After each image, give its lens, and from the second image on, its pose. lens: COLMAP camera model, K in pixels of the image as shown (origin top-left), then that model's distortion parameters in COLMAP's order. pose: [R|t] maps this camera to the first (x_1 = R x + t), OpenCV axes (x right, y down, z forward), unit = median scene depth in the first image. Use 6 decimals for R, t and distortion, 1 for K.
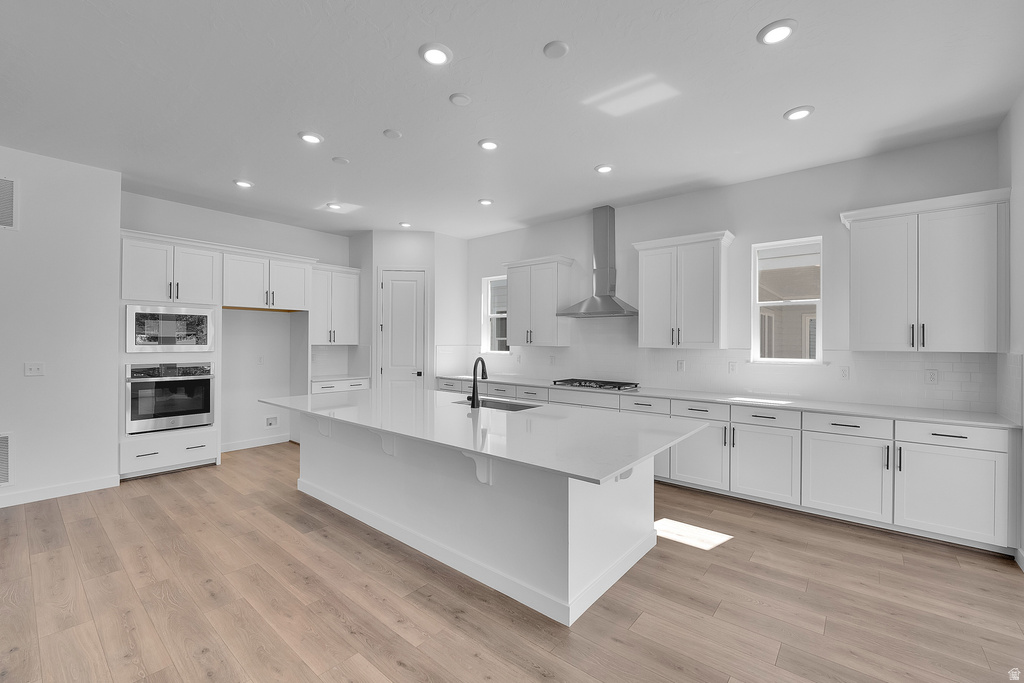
lens RADIAL K [[425.5, 0, 508.7], [0, 425.5, 339.9], [0, 0, 1]] dist [-0.012677, -0.000473]
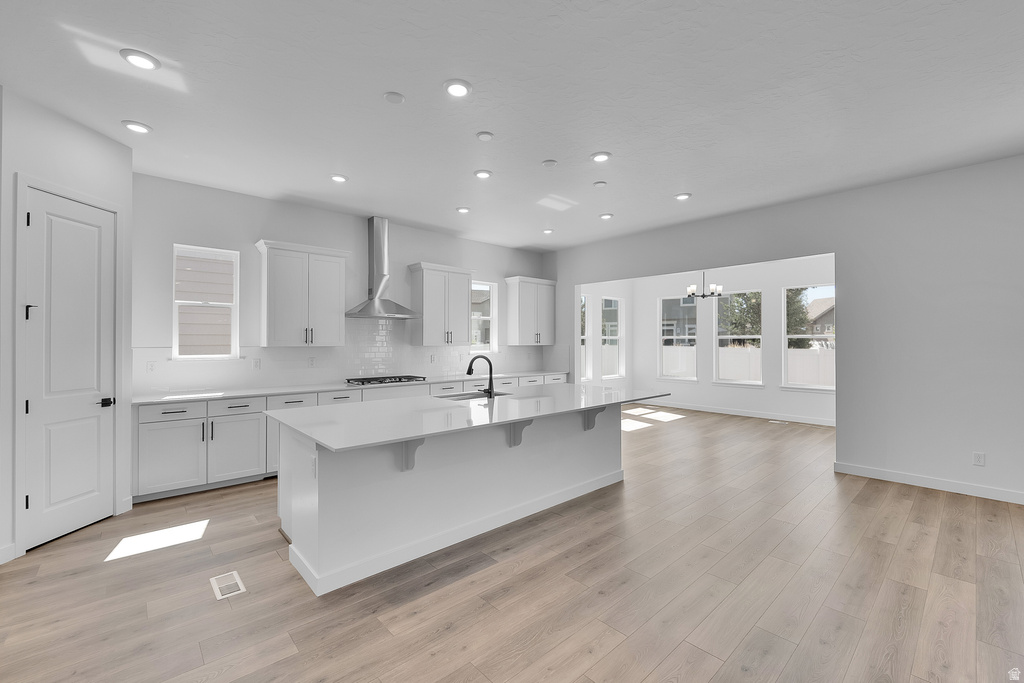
lens RADIAL K [[425.5, 0, 508.7], [0, 425.5, 339.9], [0, 0, 1]] dist [-0.012677, -0.000473]
pose [[0.142626, -0.003750, 0.989770, -1.120535], [-0.007610, 0.999959, 0.004885, -0.008763], [-0.989747, -0.008229, 0.142591, 0.706640]]
